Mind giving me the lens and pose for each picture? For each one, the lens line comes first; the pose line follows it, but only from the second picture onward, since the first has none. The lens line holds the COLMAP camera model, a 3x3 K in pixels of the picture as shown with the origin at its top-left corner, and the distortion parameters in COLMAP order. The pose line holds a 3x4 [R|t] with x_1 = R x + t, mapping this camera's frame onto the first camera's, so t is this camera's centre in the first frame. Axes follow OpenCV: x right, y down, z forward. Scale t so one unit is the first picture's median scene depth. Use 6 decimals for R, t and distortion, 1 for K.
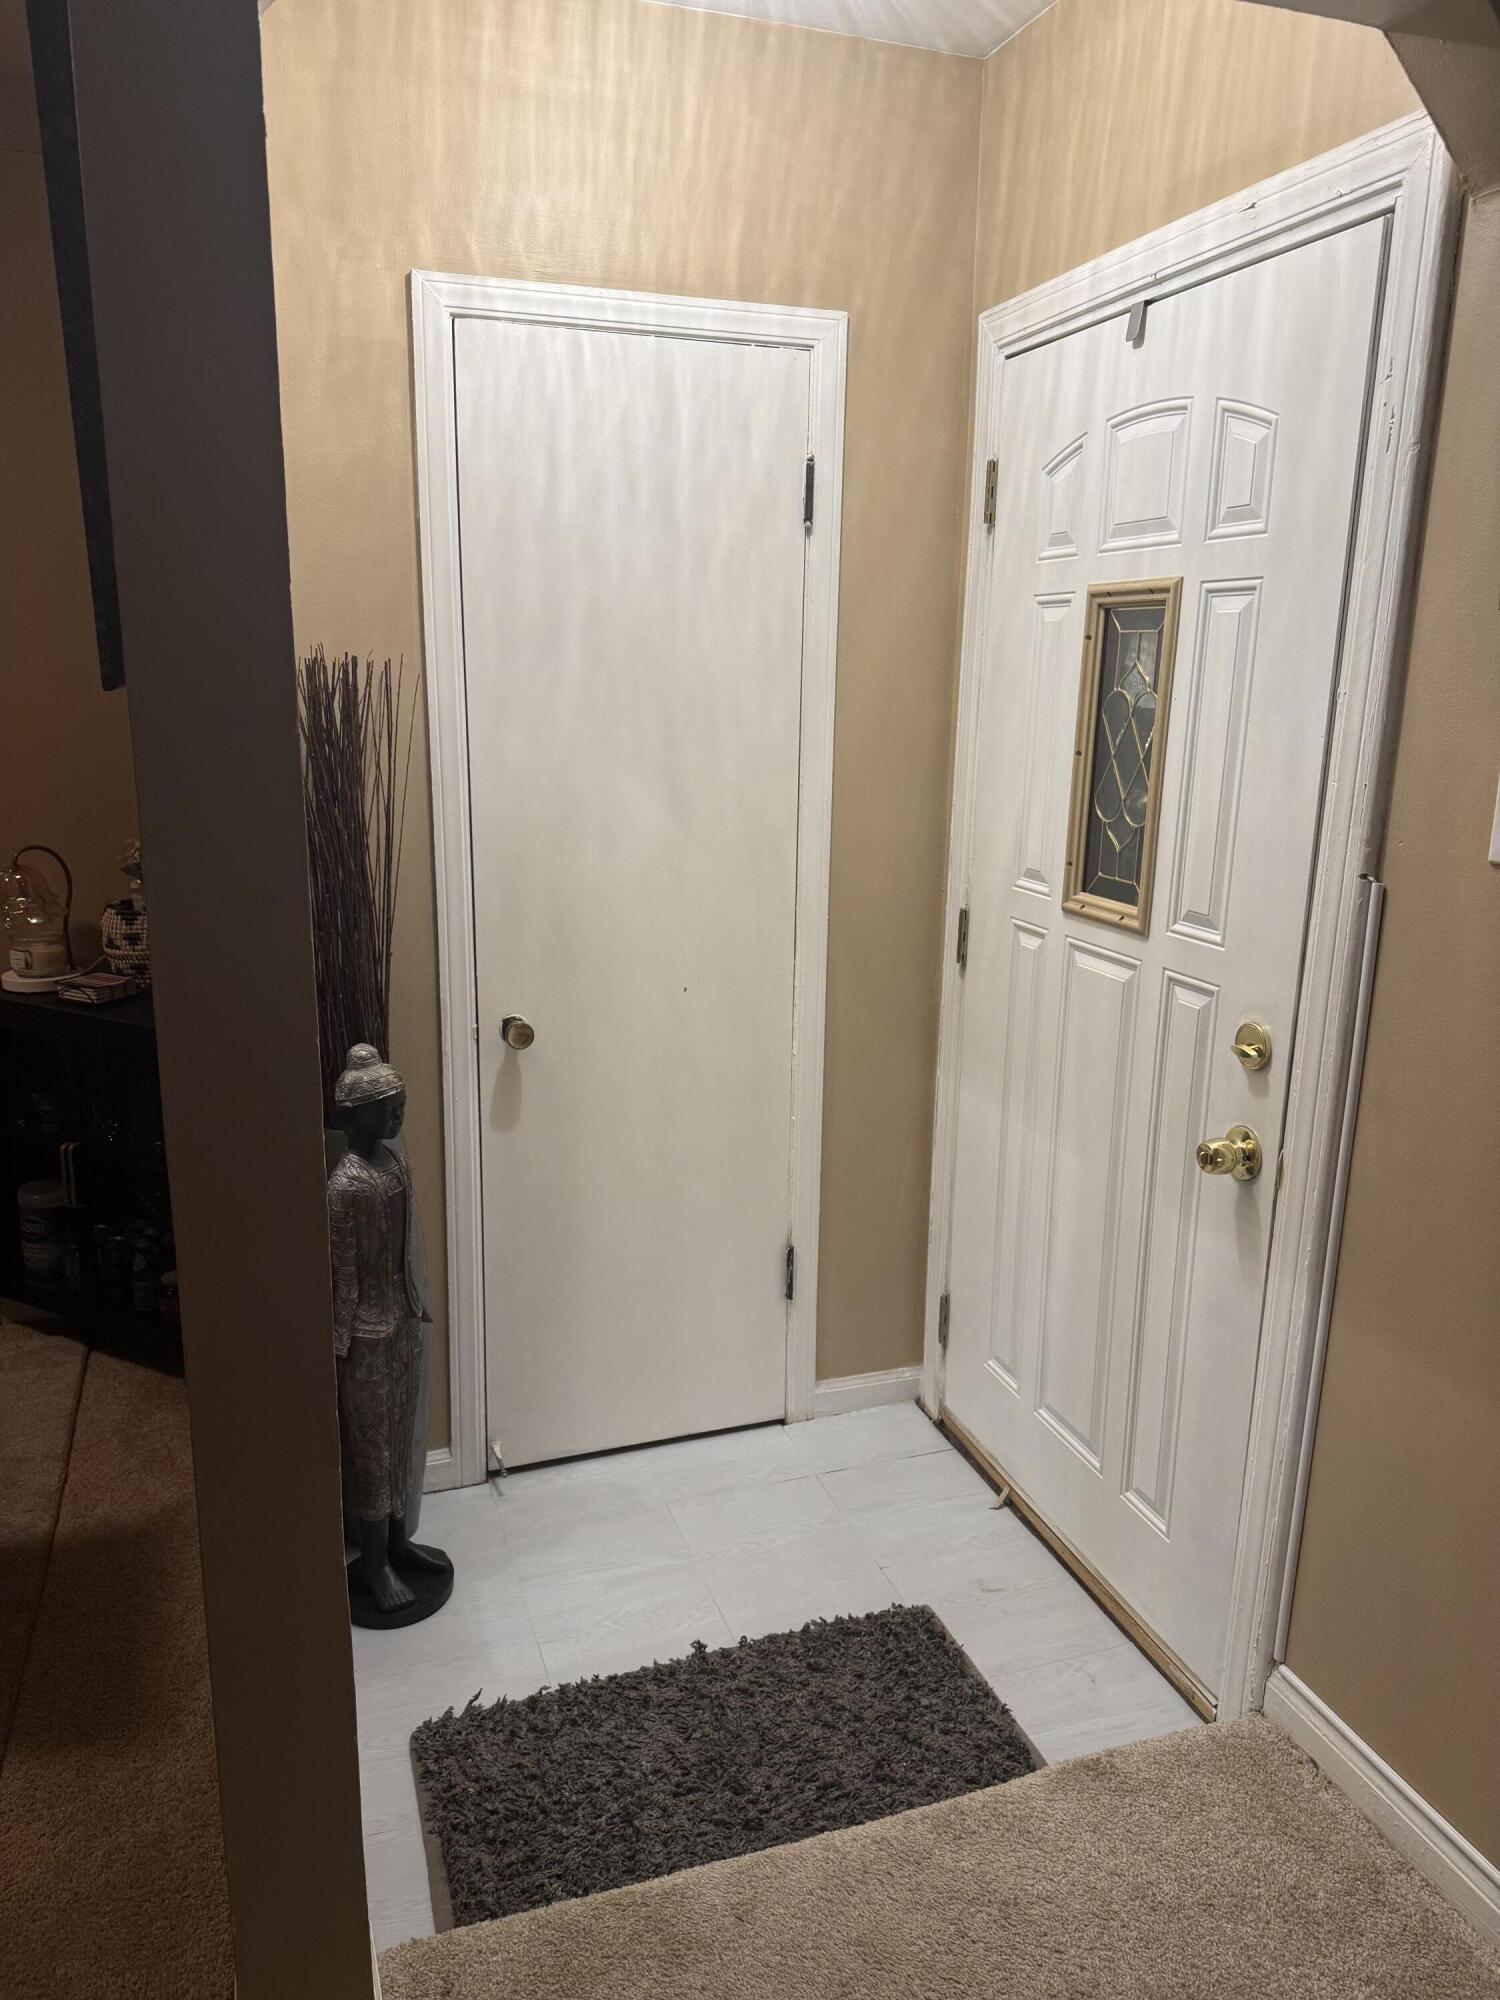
lens RADIAL K [[1431.6, 0, 742.7], [0, 1431.6, 1000.6], [0, 0, 1]] dist [0.092138, -0.015254]
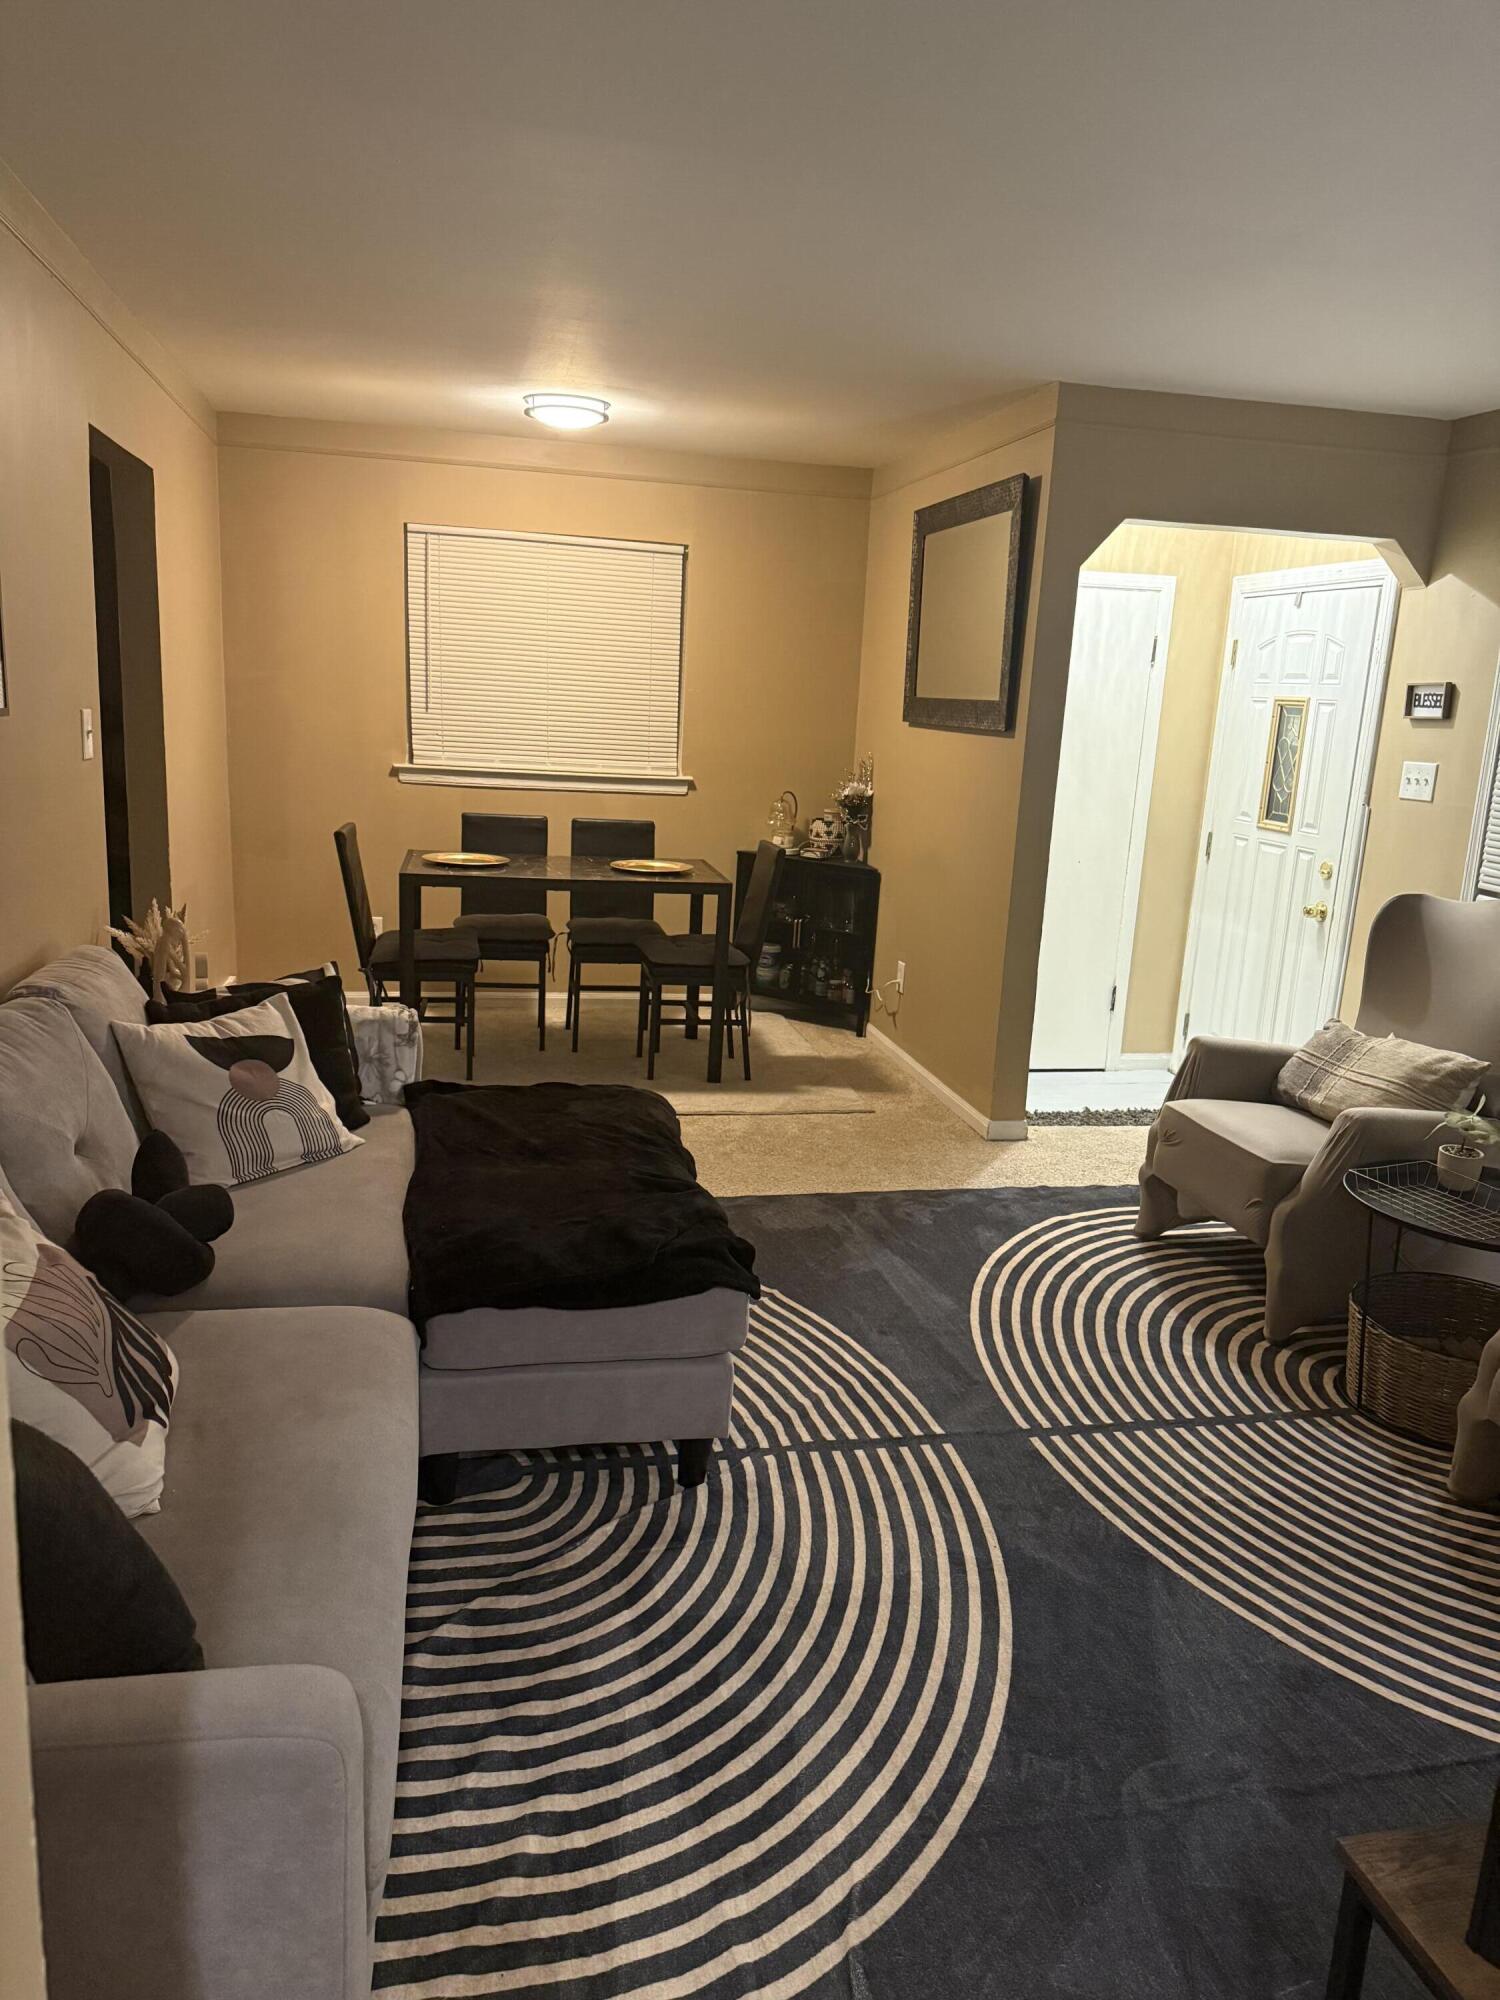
lens RADIAL K [[1431.6, 0, 743.0], [0, 1431.6, 998.2], [0, 0, 1]] dist [0.092138, -0.015254]
pose [[0.991453, 0.056076, -0.117798, -0.342680], [-0.057365, 0.998325, -0.007573, 0.304414], [0.117176, 0.014265, 0.993009, -1.576965]]
